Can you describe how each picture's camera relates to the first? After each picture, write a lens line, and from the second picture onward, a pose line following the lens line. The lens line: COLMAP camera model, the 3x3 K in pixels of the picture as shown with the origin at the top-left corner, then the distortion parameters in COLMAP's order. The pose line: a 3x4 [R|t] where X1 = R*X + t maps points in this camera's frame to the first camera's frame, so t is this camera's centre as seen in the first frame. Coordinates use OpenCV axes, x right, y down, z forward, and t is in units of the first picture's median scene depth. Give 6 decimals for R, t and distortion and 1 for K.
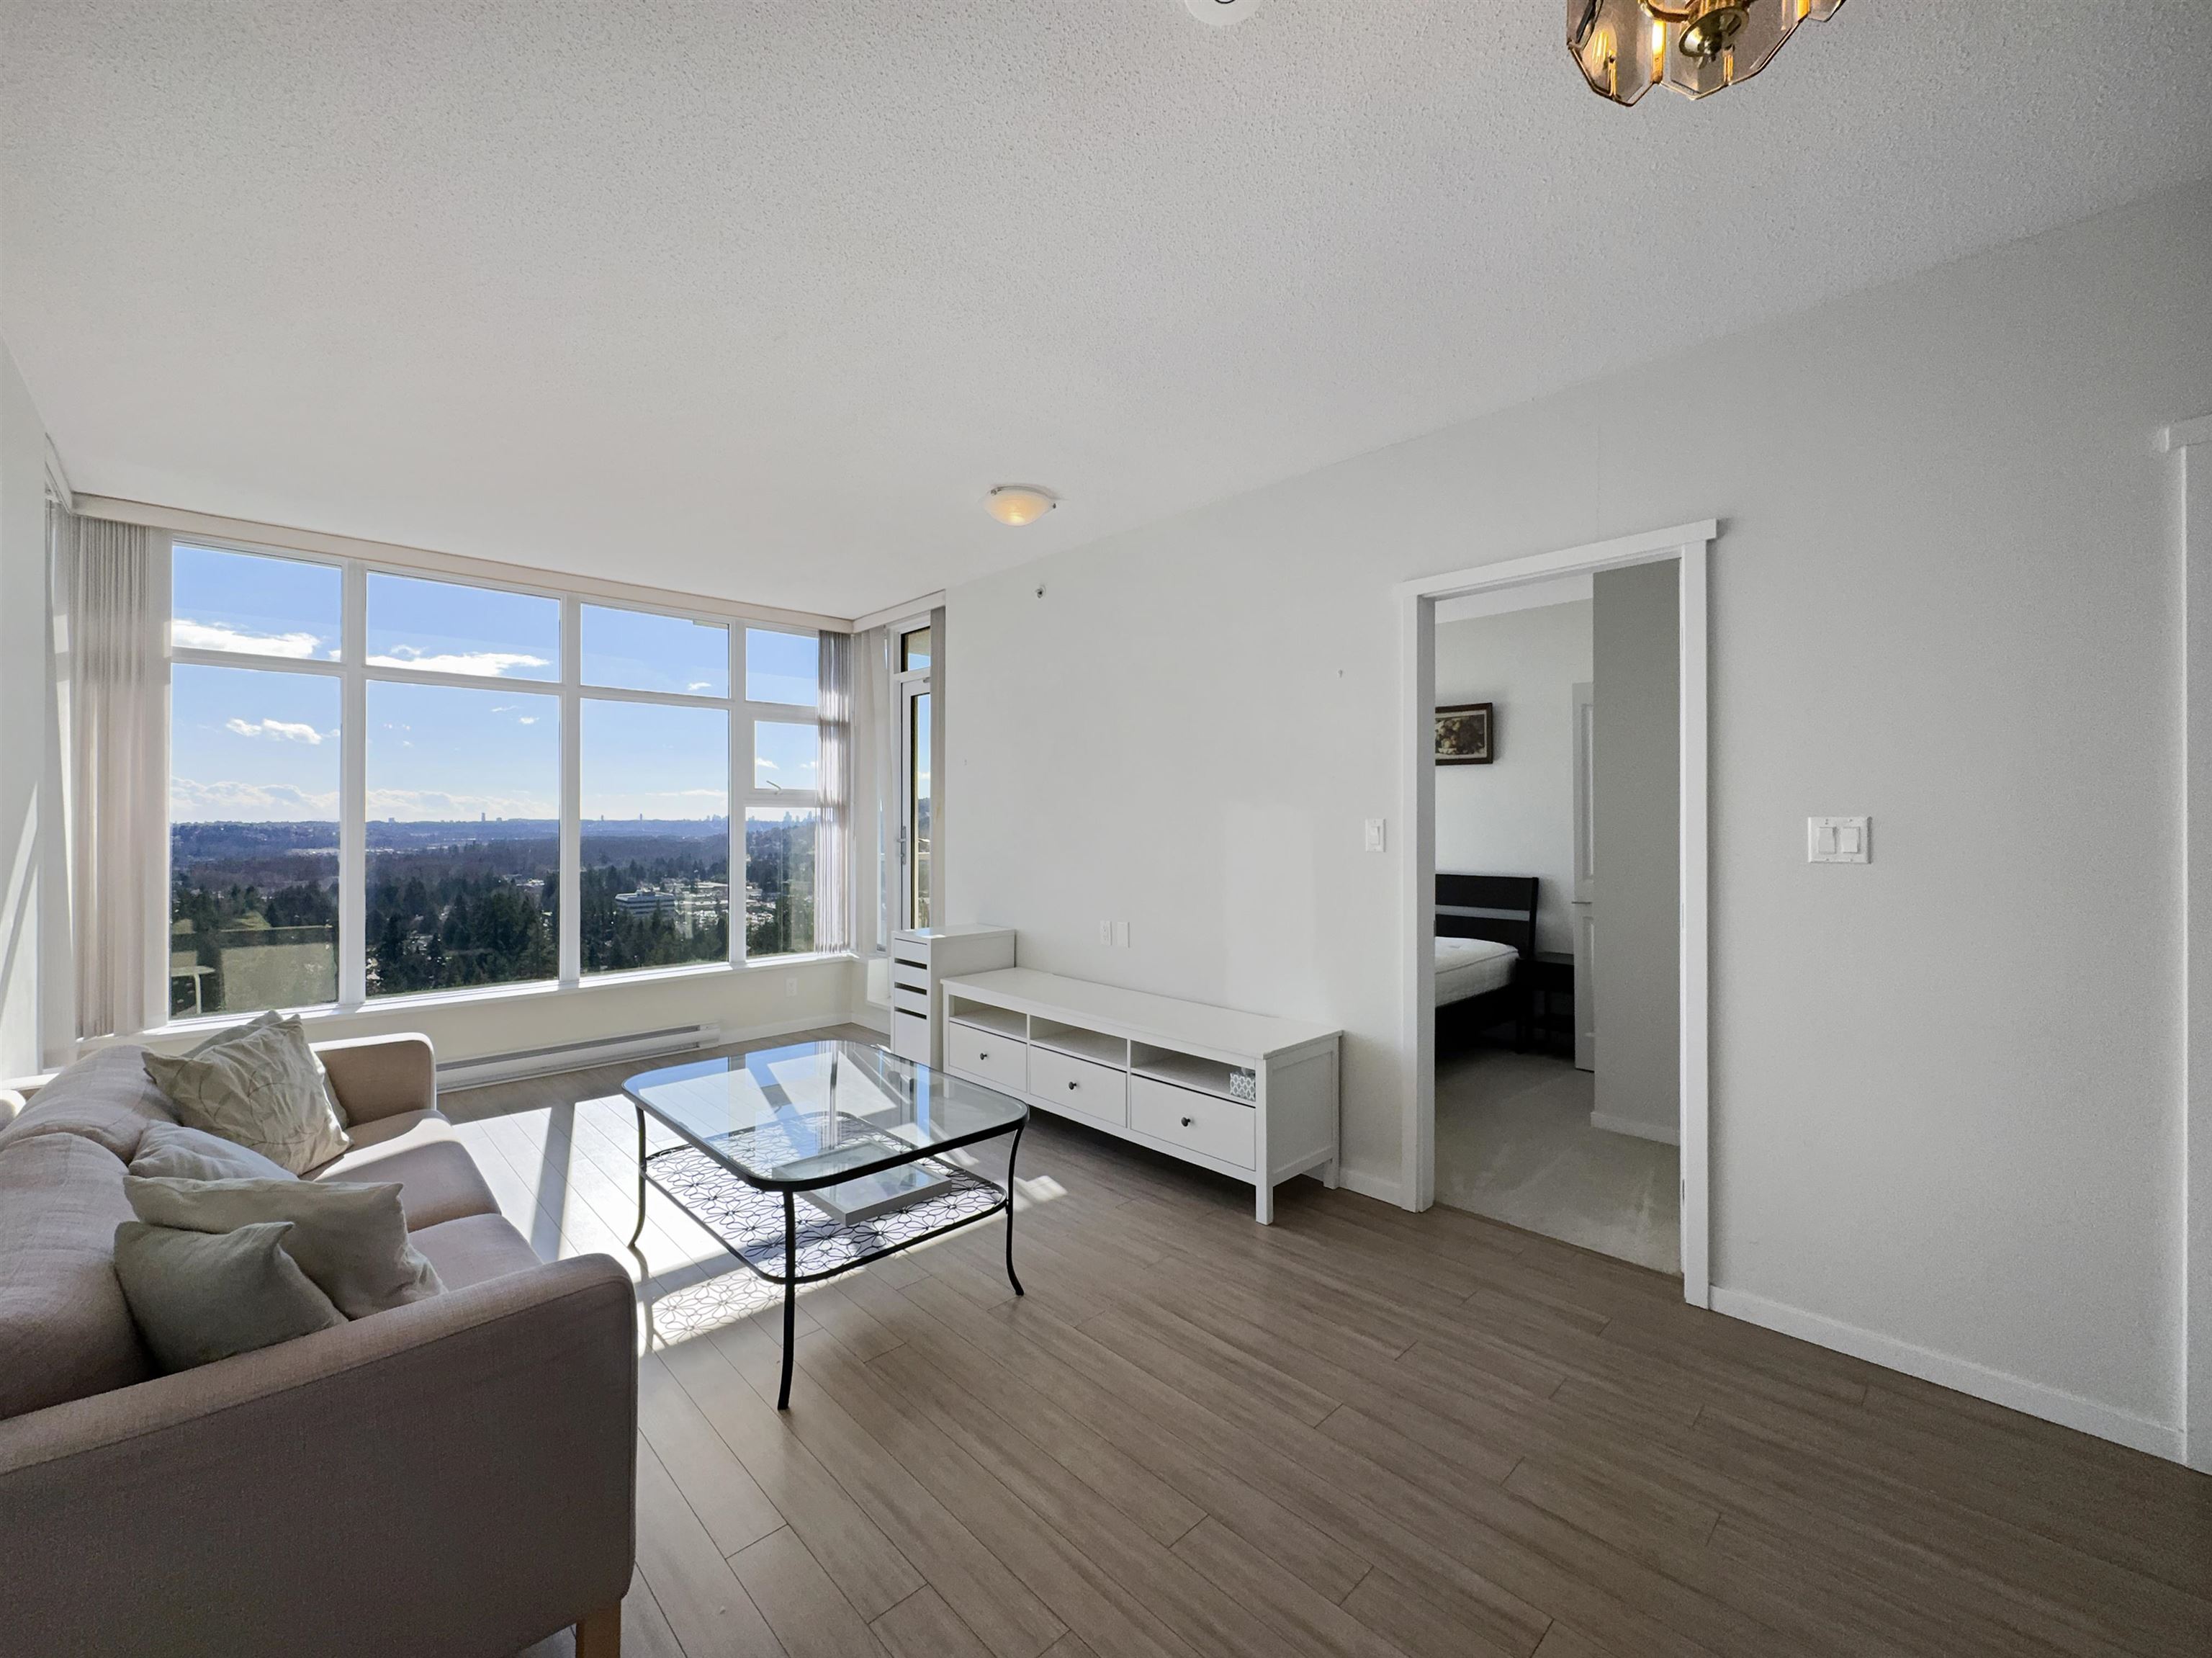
lens RADIAL K [[901.0, 0, 1094.6], [0, 901.0, 815.1], [0, 0, 1]] dist [-0.003201, 0.000333]
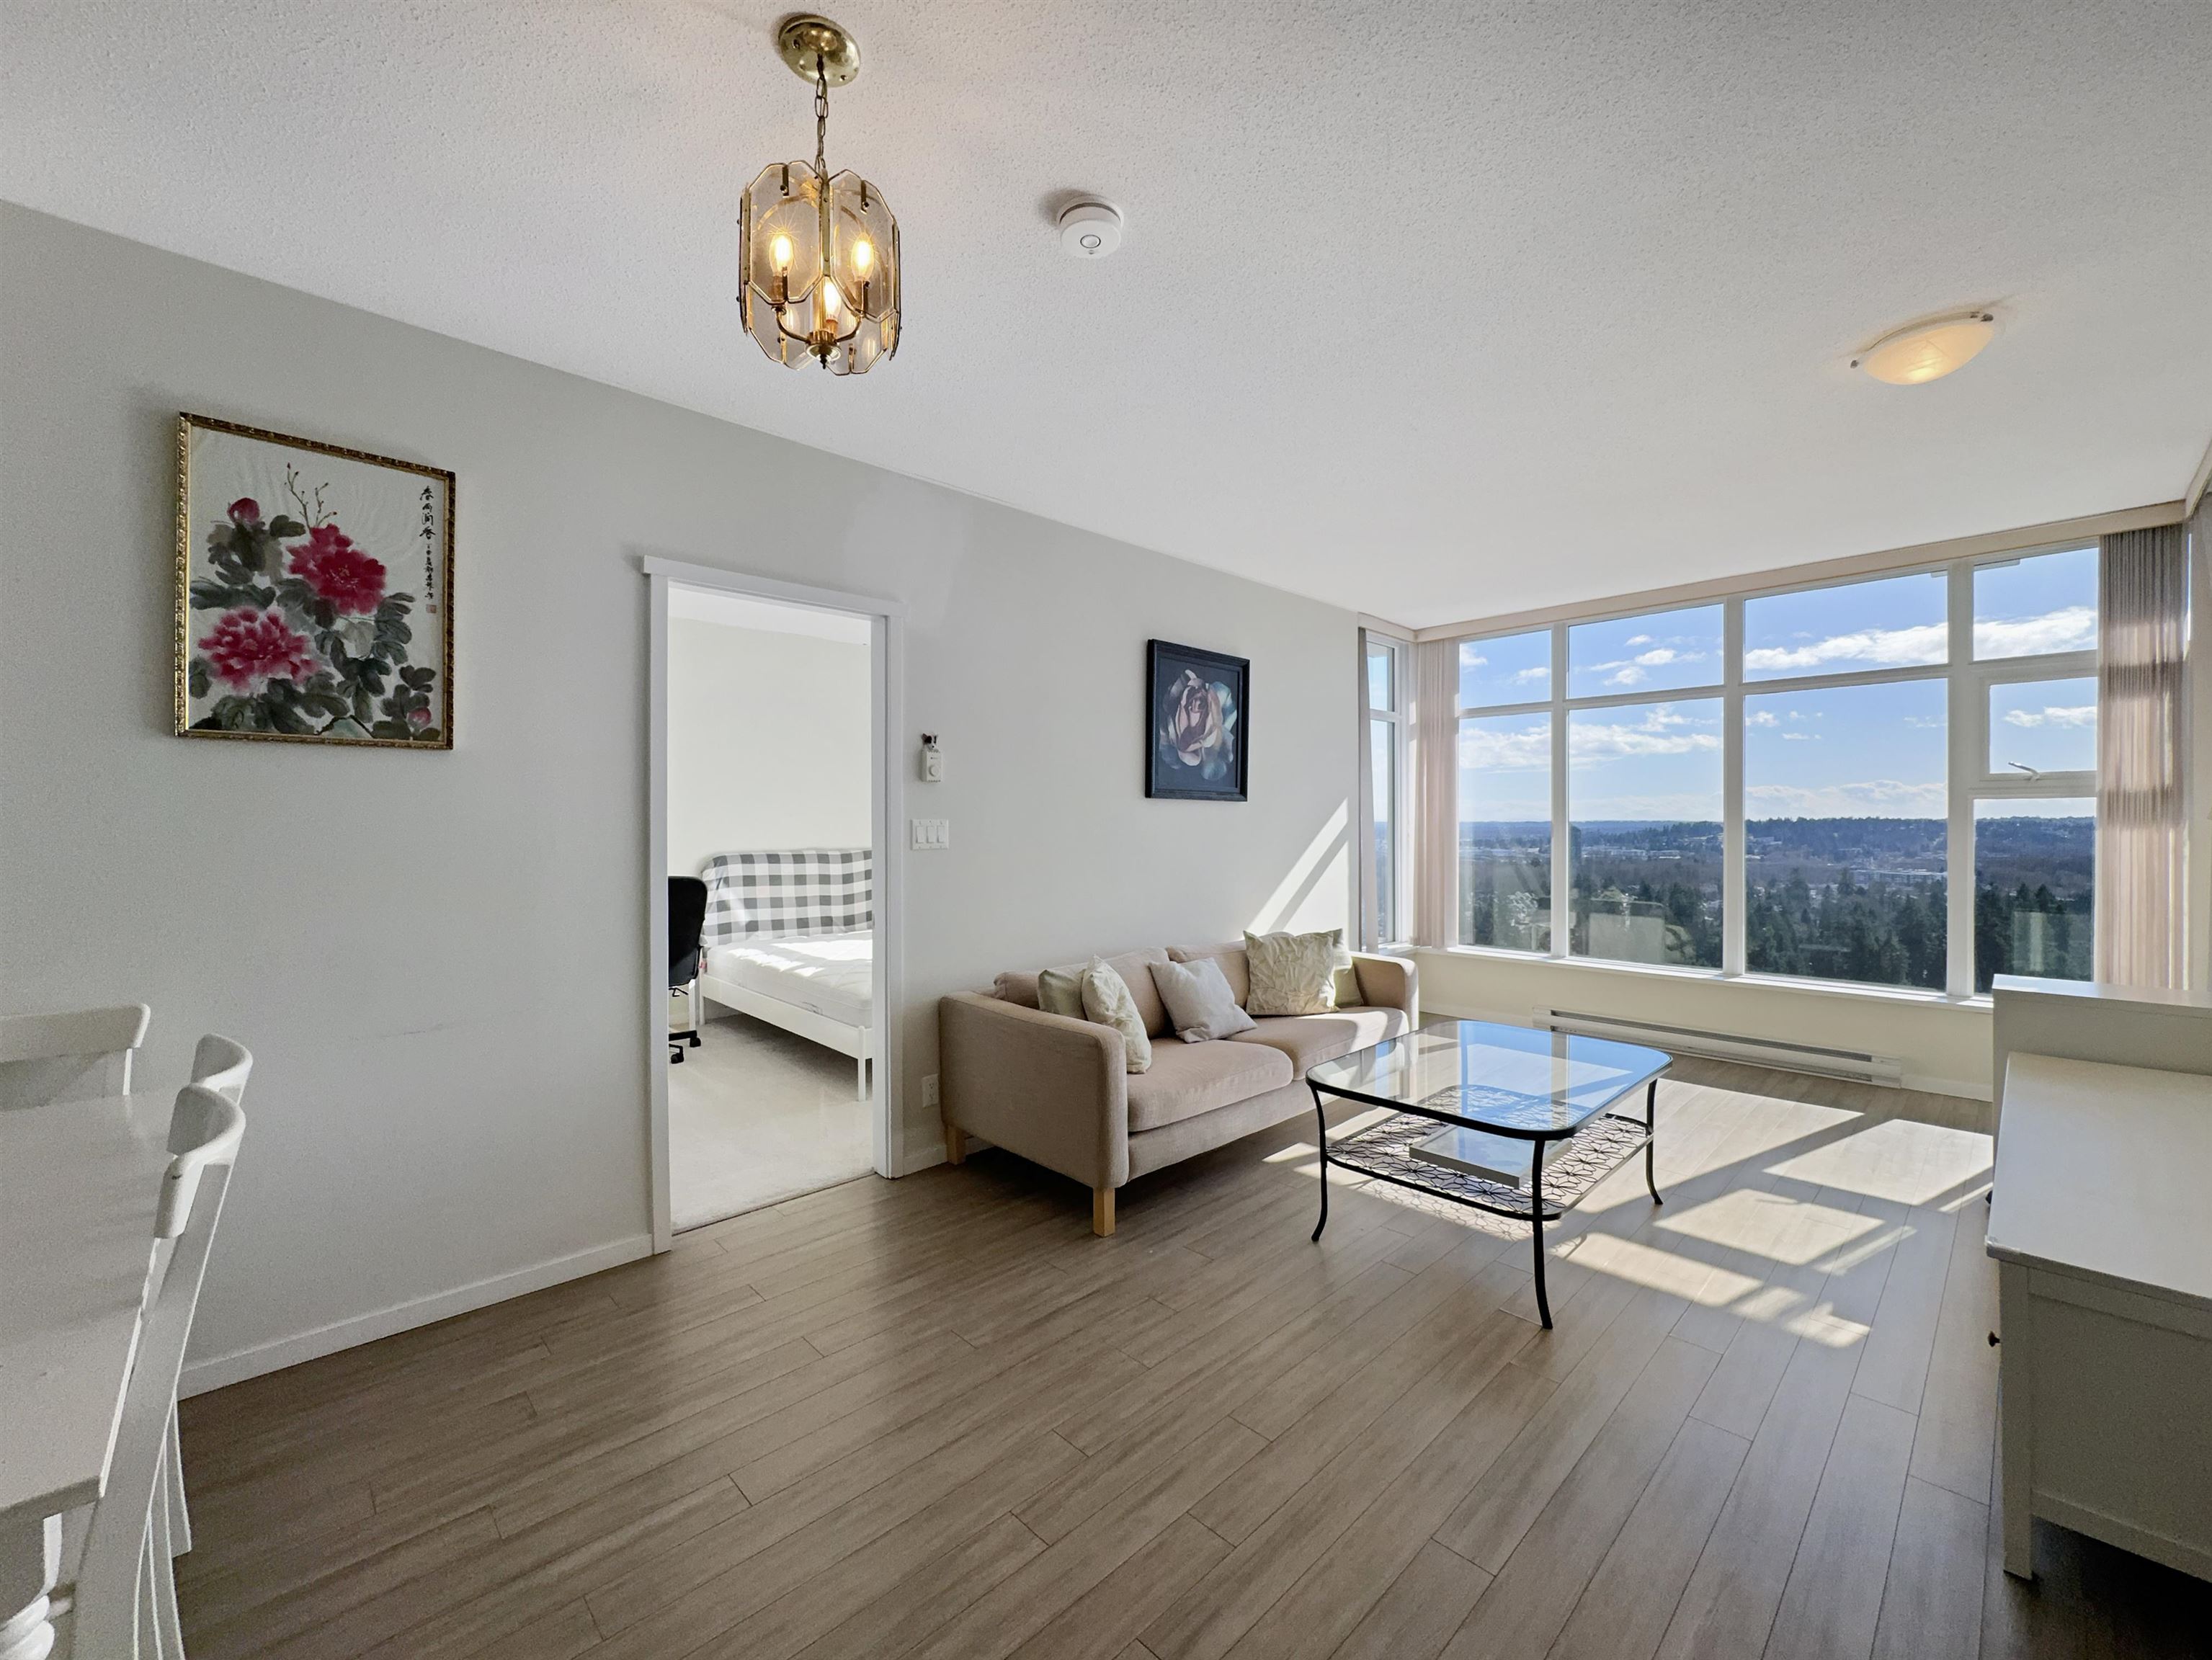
lens RADIAL K [[900.9, 0, 1101.9], [0, 900.9, 835.6], [0, 0, 1]] dist [-0.003201, 0.000333]
pose [[0.005167, 0.016473, -0.999851, 0.380950], [0.011460, 0.999798, 0.016532, 0.000417], [0.999921, -0.011544, 0.004977, 0.244404]]
